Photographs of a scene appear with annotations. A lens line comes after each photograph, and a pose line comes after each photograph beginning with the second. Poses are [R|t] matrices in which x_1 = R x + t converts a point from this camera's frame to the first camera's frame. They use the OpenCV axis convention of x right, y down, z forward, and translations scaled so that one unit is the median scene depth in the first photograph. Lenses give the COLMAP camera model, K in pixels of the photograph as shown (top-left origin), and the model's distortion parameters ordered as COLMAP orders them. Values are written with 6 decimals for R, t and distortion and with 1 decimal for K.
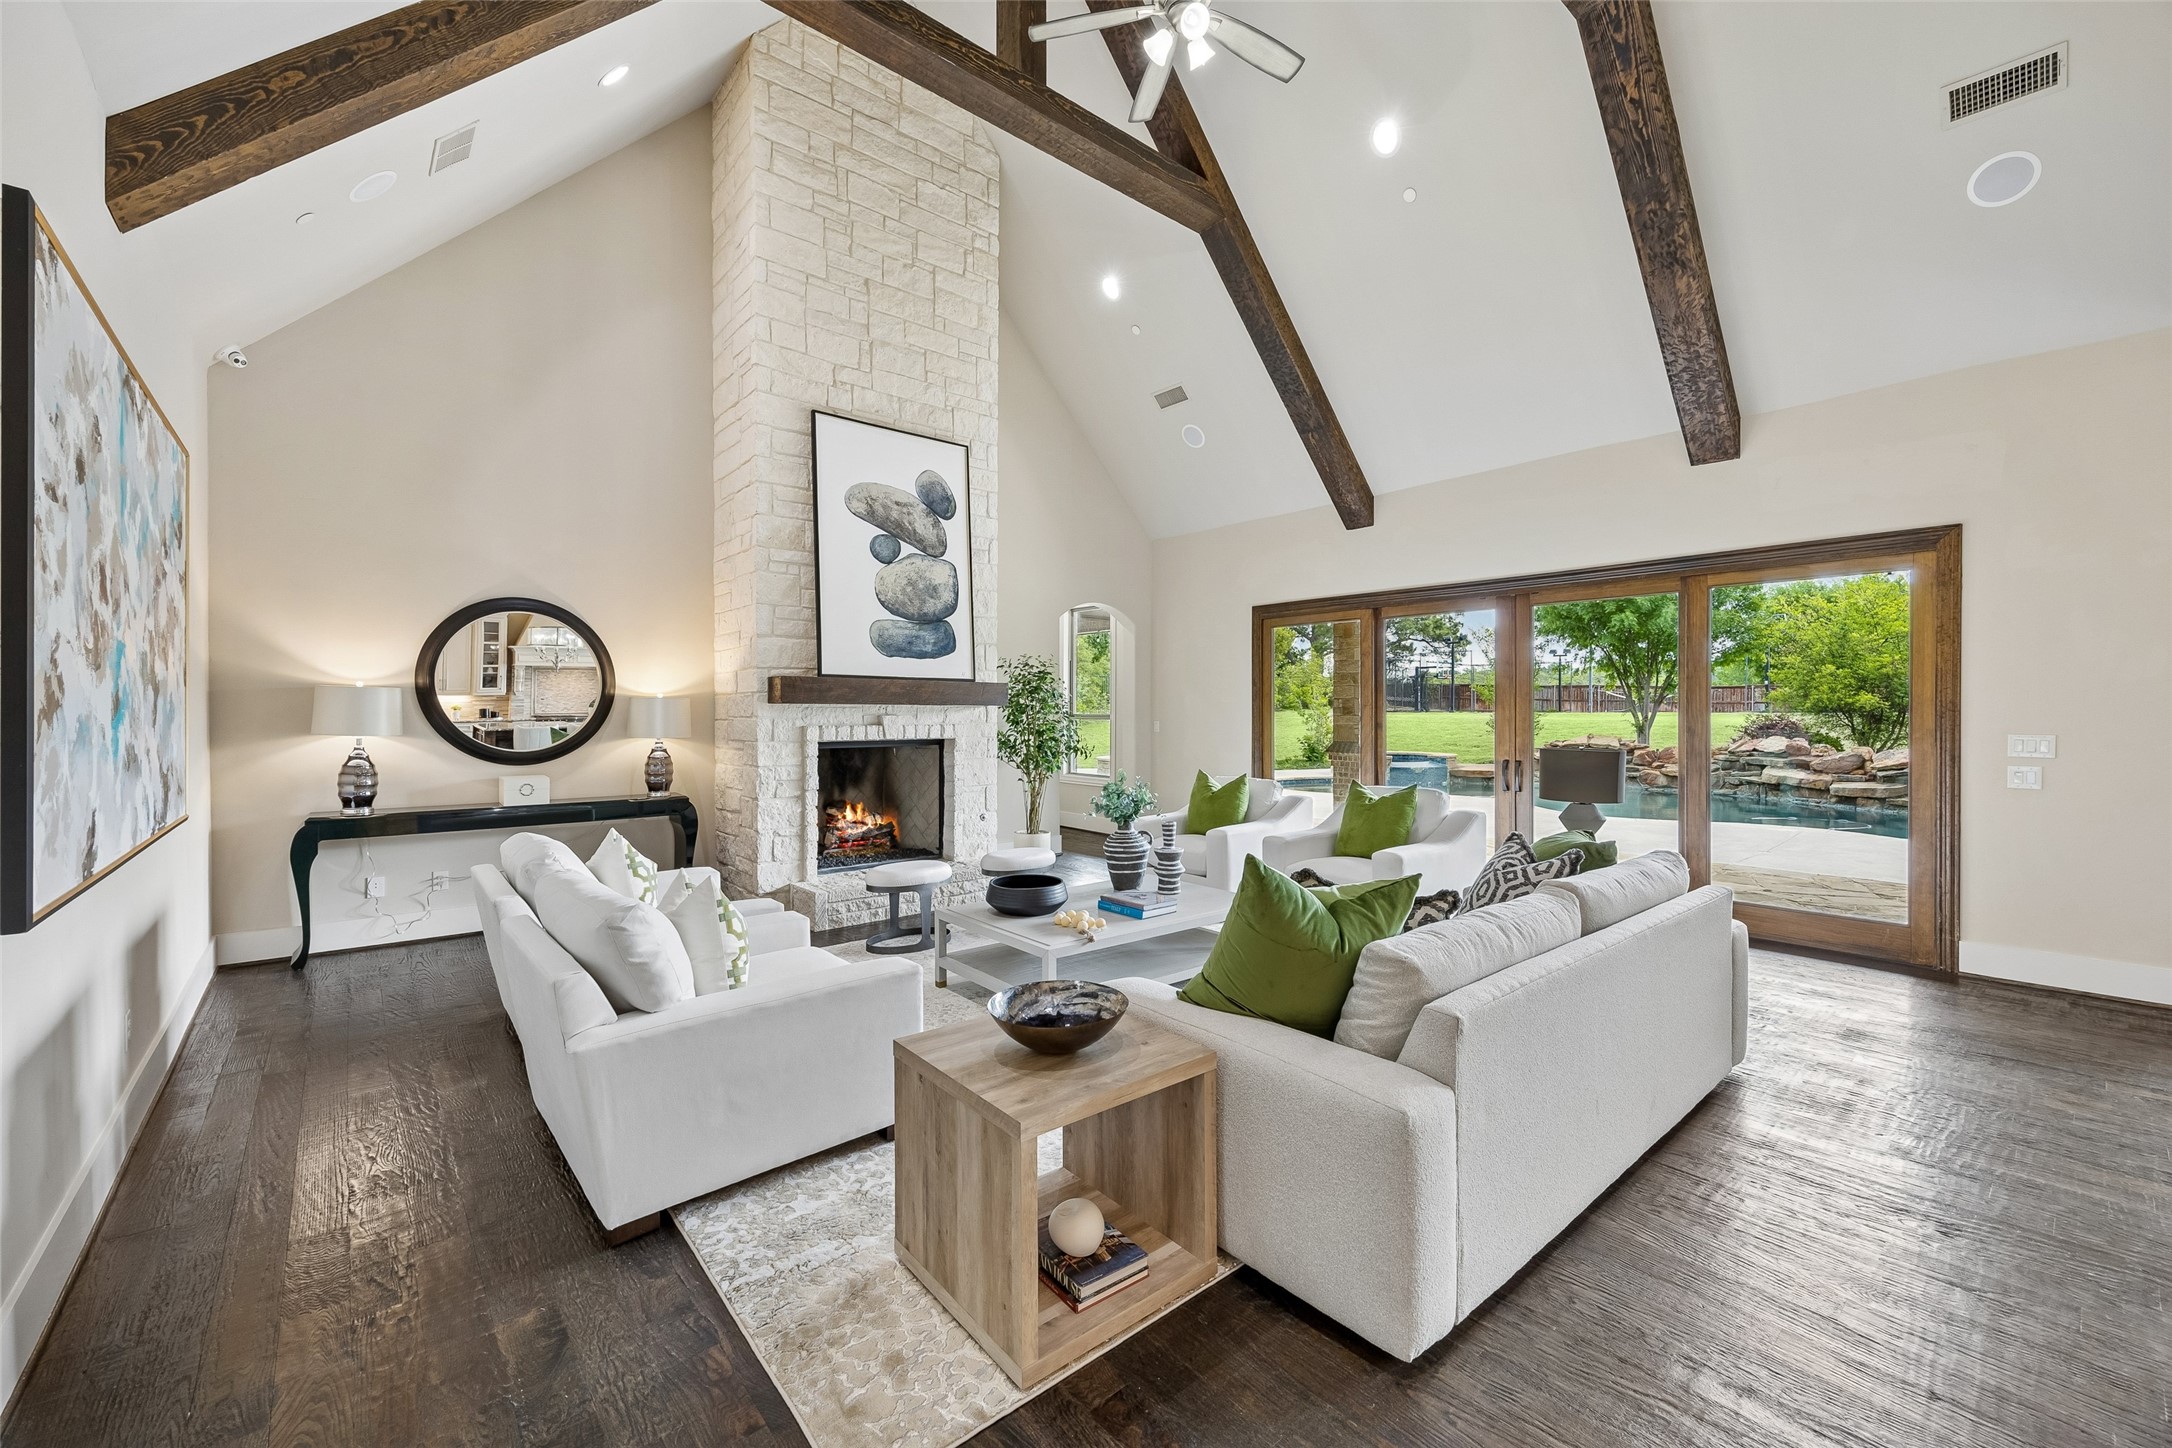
lens RADIAL K [[838.8, 0, 1083.3], [0, 838.8, 722.7], [0, 0, 1]] dist [0.006833, 0.000492]
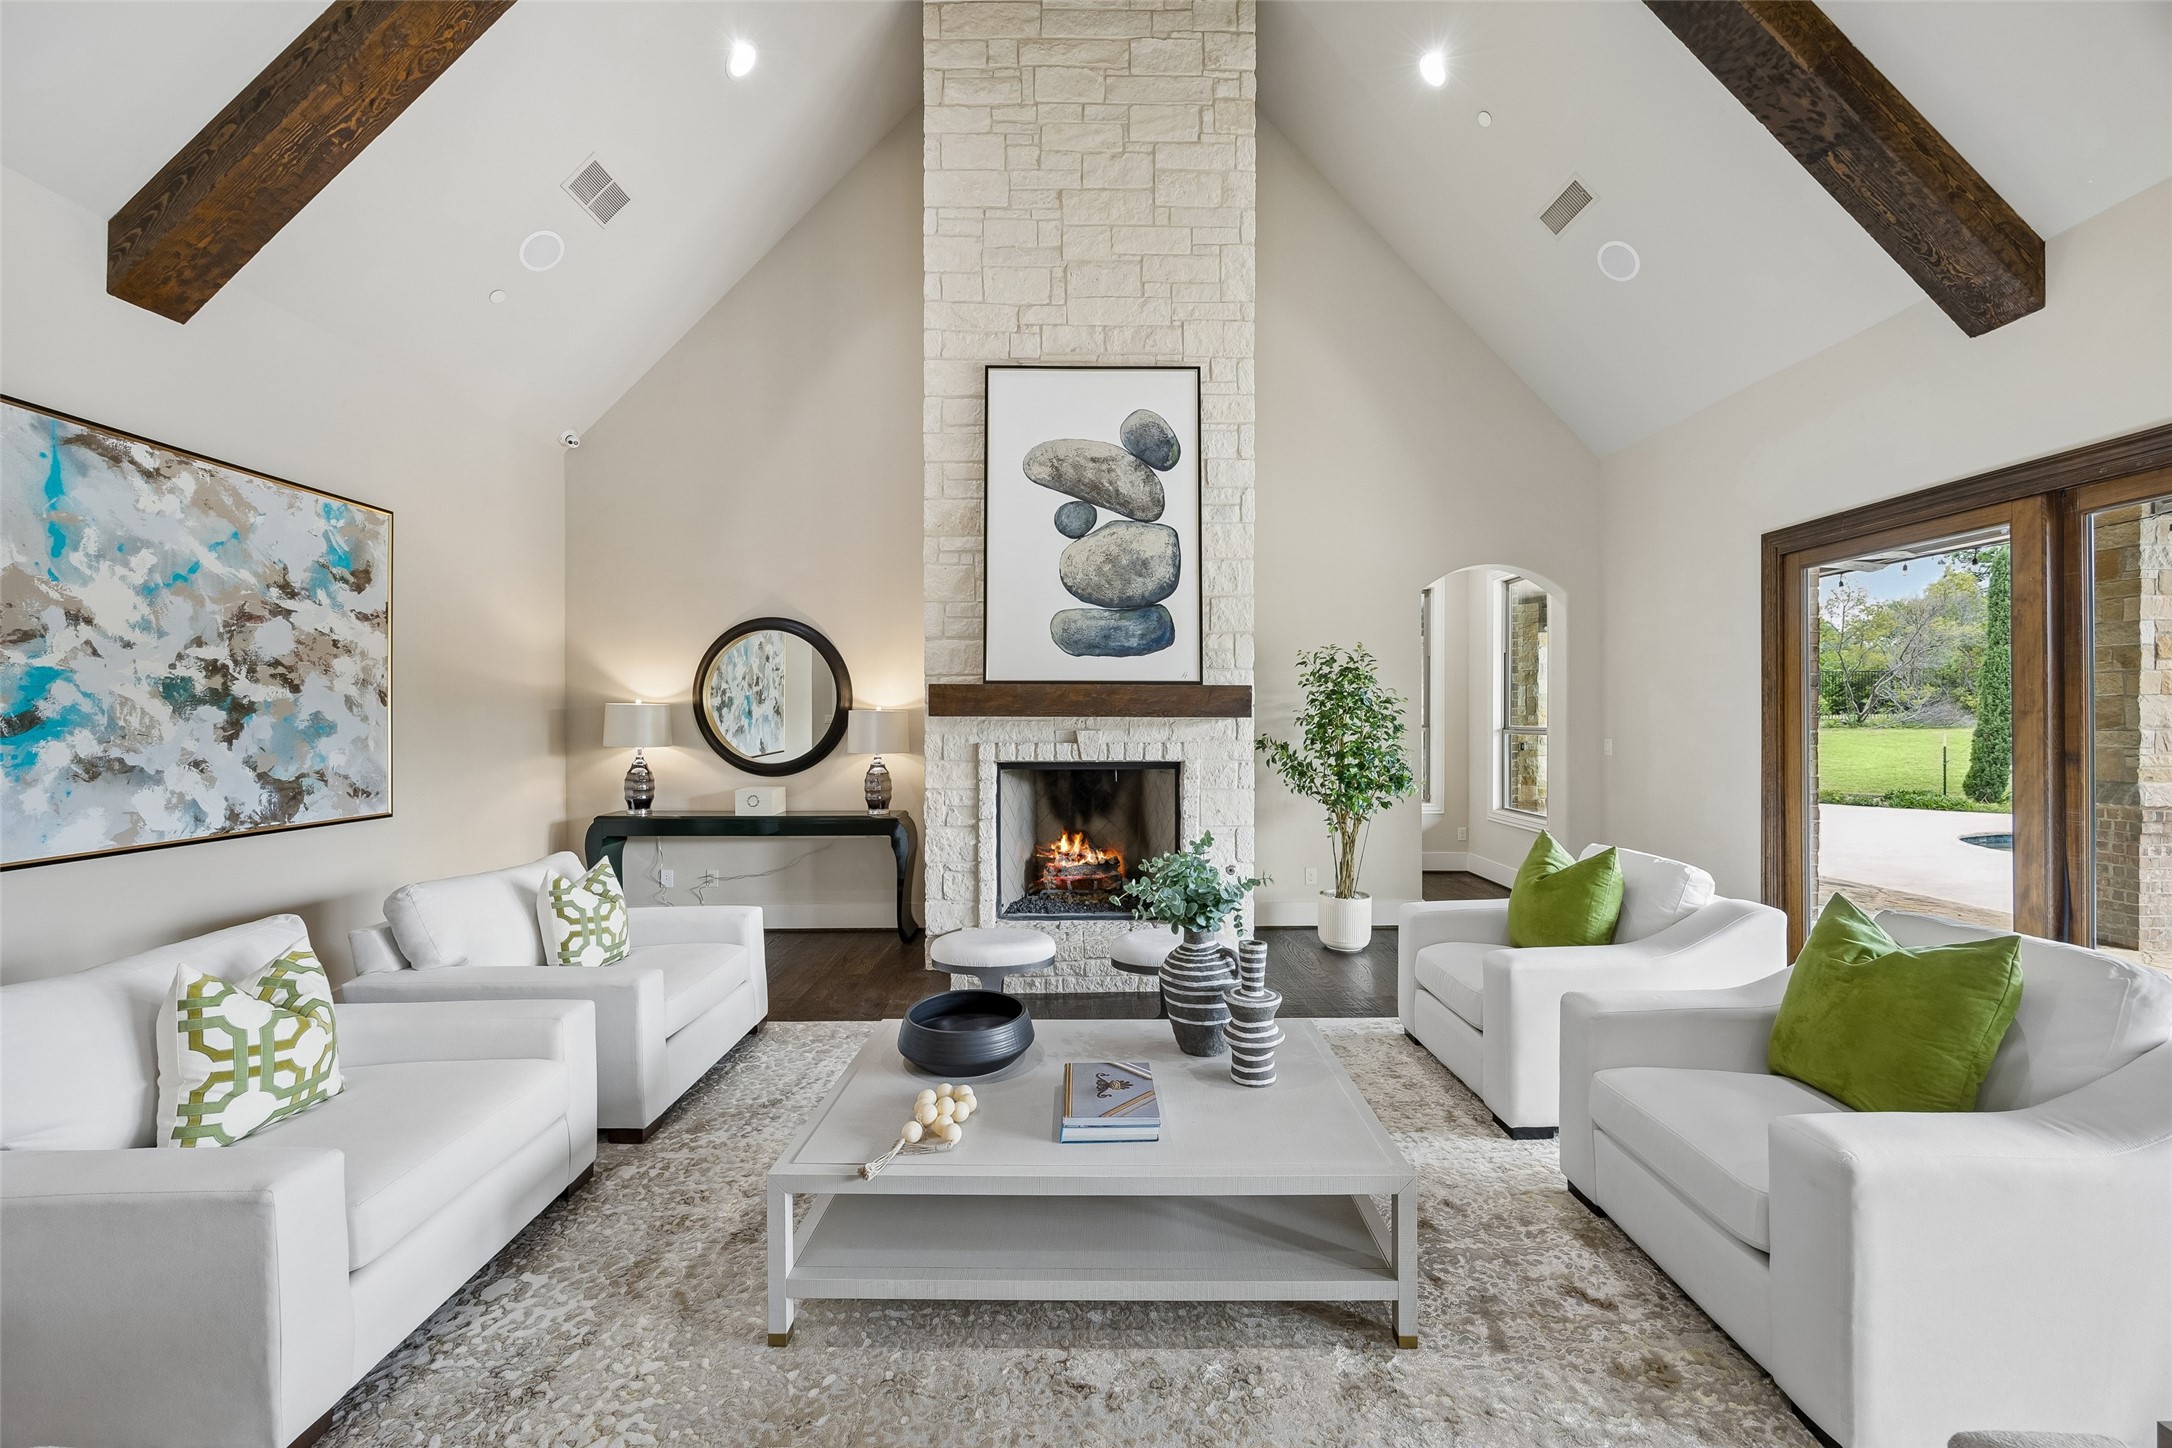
lens RADIAL K [[838.8, 0, 1107.3], [0, 838.8, 719.6], [0, 0, 1]] dist [0.006833, 0.000492]
pose [[0.779454, -0.003421, -0.626450, 0.284758], [-0.009420, 0.999808, -0.017180, -0.005785], [0.626388, 0.019292, 0.779272, 0.412018]]
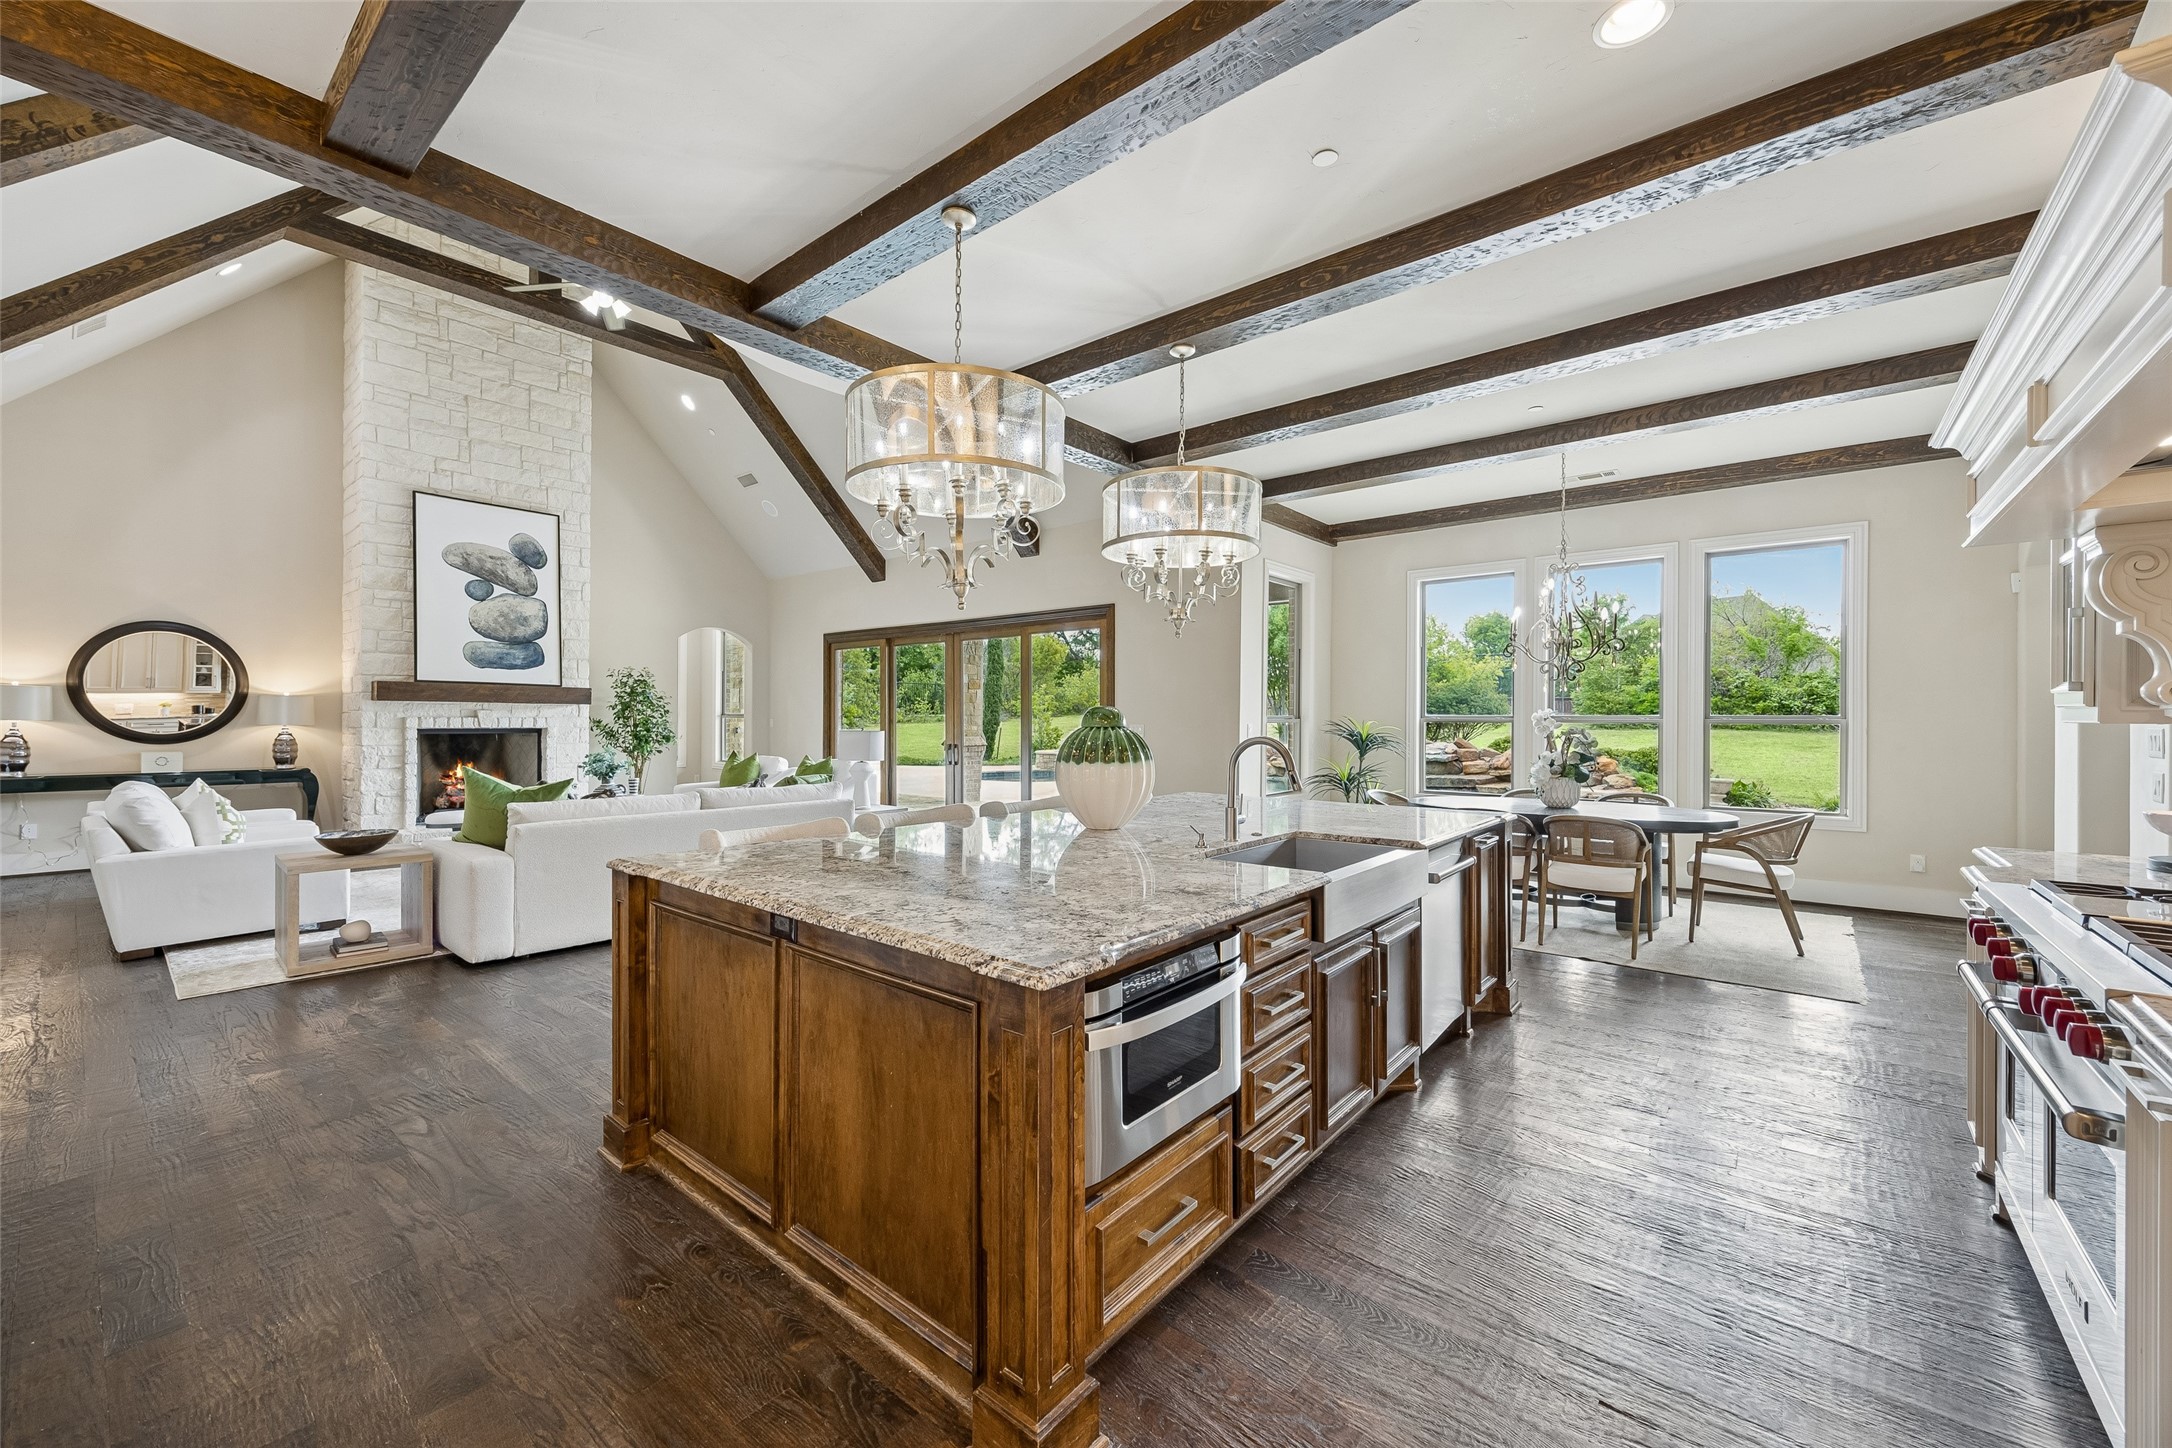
lens RADIAL K [[838.8, 0, 1075.1], [0, 838.8, 720.1], [0, 0, 1]] dist [0.006833, 0.000492]
pose [[0.988371, 0.007549, 0.151877, 0.532350], [-0.005804, 0.999912, -0.011931, 0.018120], [-0.151953, 0.010910, 0.988327, -0.524845]]
